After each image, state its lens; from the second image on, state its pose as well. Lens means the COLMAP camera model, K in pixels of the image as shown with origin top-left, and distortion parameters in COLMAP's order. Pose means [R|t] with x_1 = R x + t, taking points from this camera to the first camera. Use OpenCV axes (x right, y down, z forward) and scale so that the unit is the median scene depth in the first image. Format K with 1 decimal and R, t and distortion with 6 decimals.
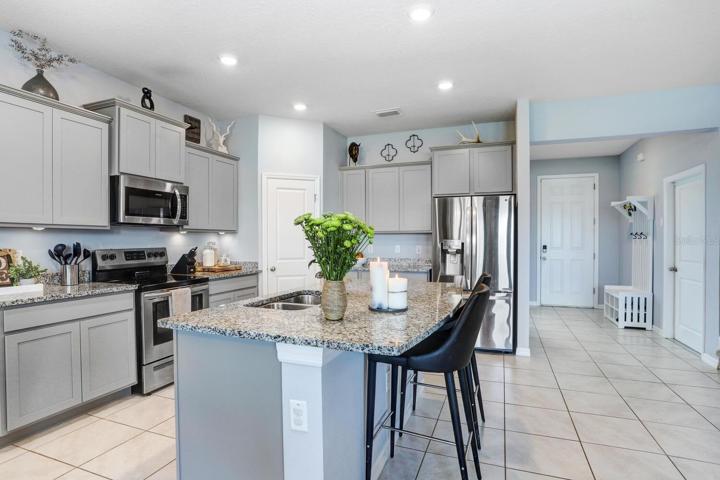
lens RADIAL K [[367.5, 0, 360.0], [0, 367.5, 240.0], [0, 0, 1]] dist [-0.045857, 0.027391]
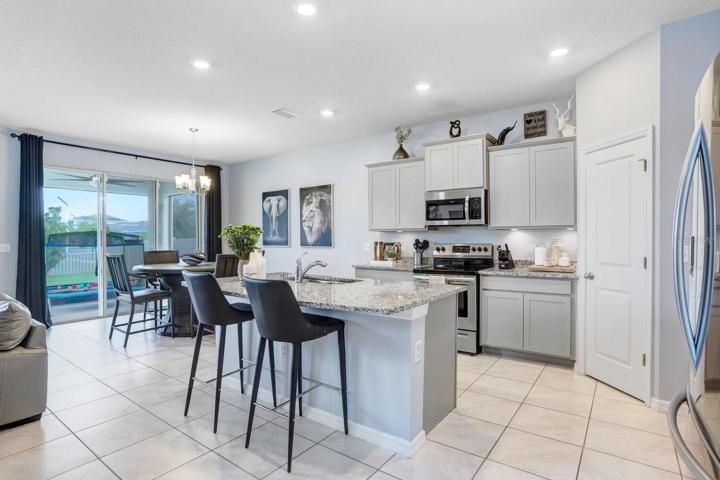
lens RADIAL K [[367.5, 0, 360.0], [0, 367.5, 240.0], [0, 0, 1]] dist [-0.045857, 0.027391]
pose [[-0.210440, 0.006797, -0.977583, 0.712471], [0.003286, 0.999975, 0.006246, 0.000652], [0.977601, -0.001898, -0.210457, 0.883658]]
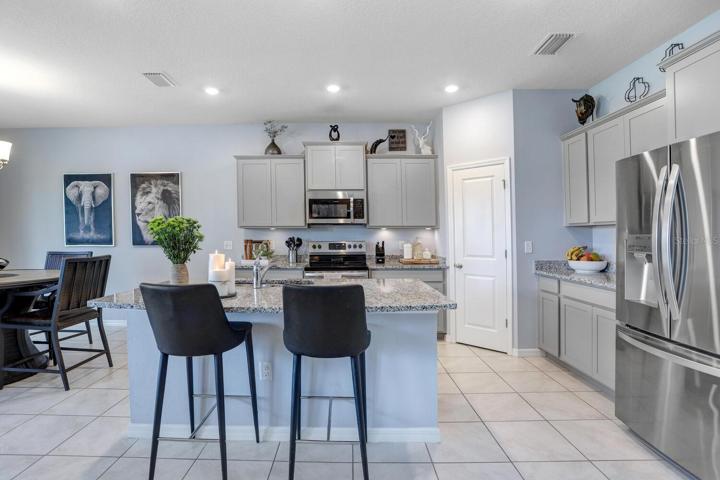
lens RADIAL K [[355.1, 0, 338.3], [0, 355.1, 237.9], [0, 0, 1]] dist [-0.040137, 0.000753]
pose [[0.376252, 0.007880, -0.926484, 0.617951], [-0.000588, 0.999966, 0.008267, -0.000285], [0.926517, -0.002566, 0.376244, 0.472291]]
